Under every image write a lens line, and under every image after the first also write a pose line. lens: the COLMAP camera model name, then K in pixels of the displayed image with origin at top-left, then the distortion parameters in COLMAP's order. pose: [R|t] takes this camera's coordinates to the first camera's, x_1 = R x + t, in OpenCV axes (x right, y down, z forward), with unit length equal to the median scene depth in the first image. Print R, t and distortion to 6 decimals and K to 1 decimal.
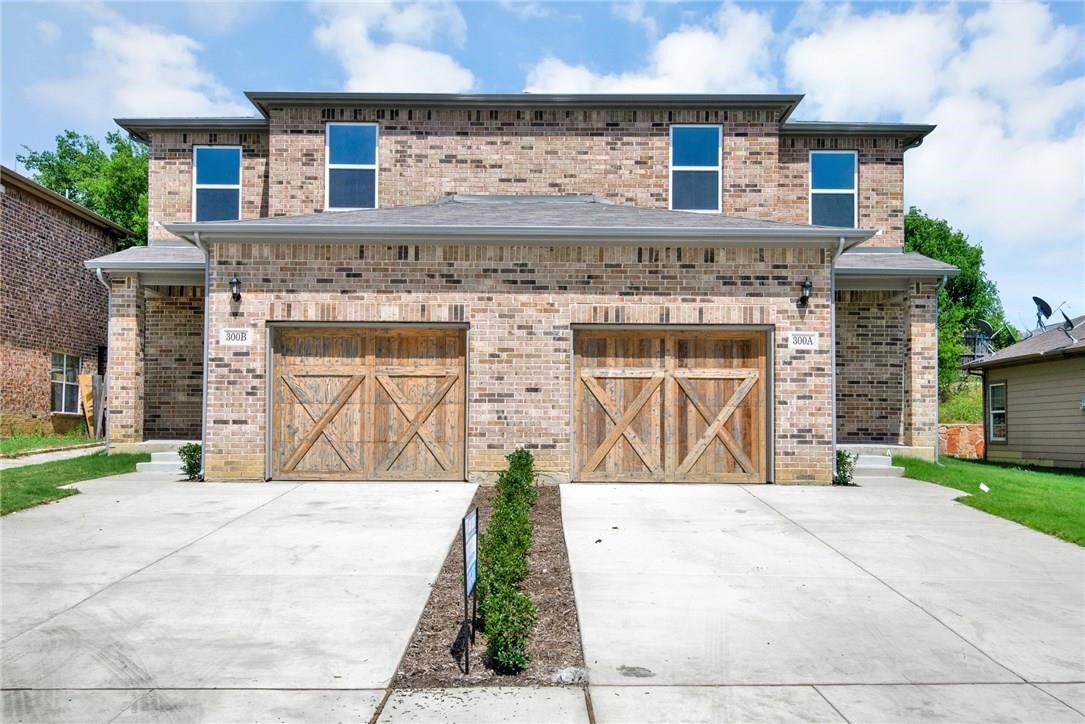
lens RADIAL K [[1081.2, 0, 542.5], [0, 1081.2, 362.0], [0, 0, 1]] dist [0.052032, 0.007527]
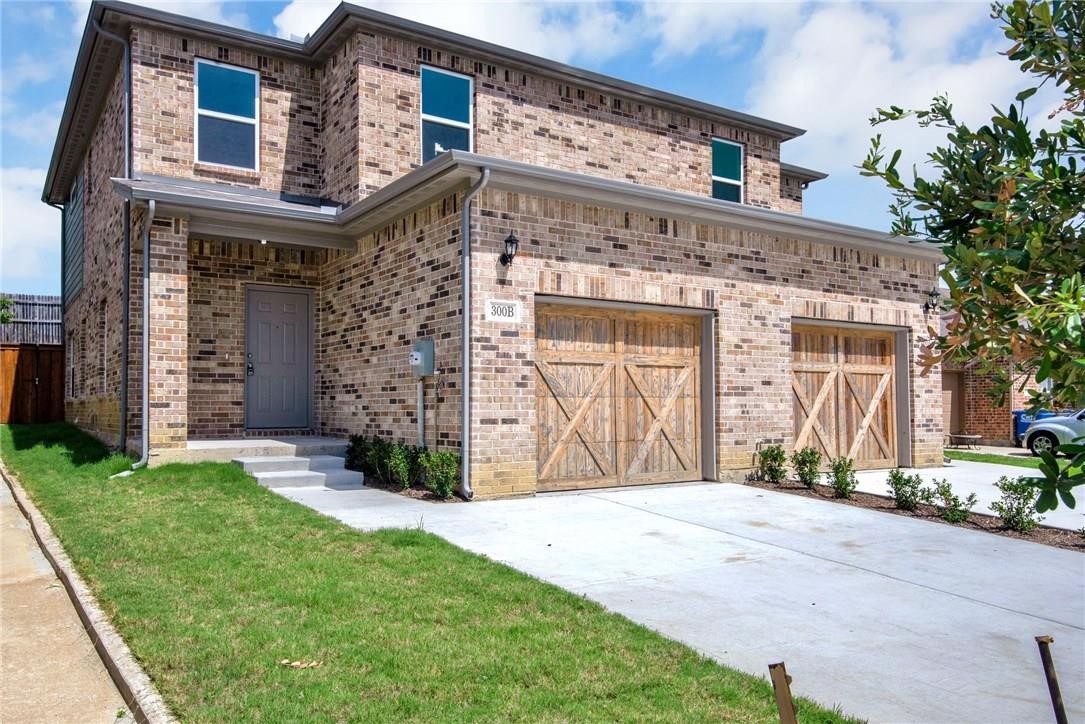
lens RADIAL K [[823.5, 0, 542.8], [0, 823.5, 368.1], [0, 0, 1]] dist [0.026394, -0.007174]
pose [[0.831152, 0.018191, 0.555748, -0.576608], [-0.028611, 0.999540, 0.010073, 0.010513], [-0.555309, -0.024273, 0.831290, 0.488060]]
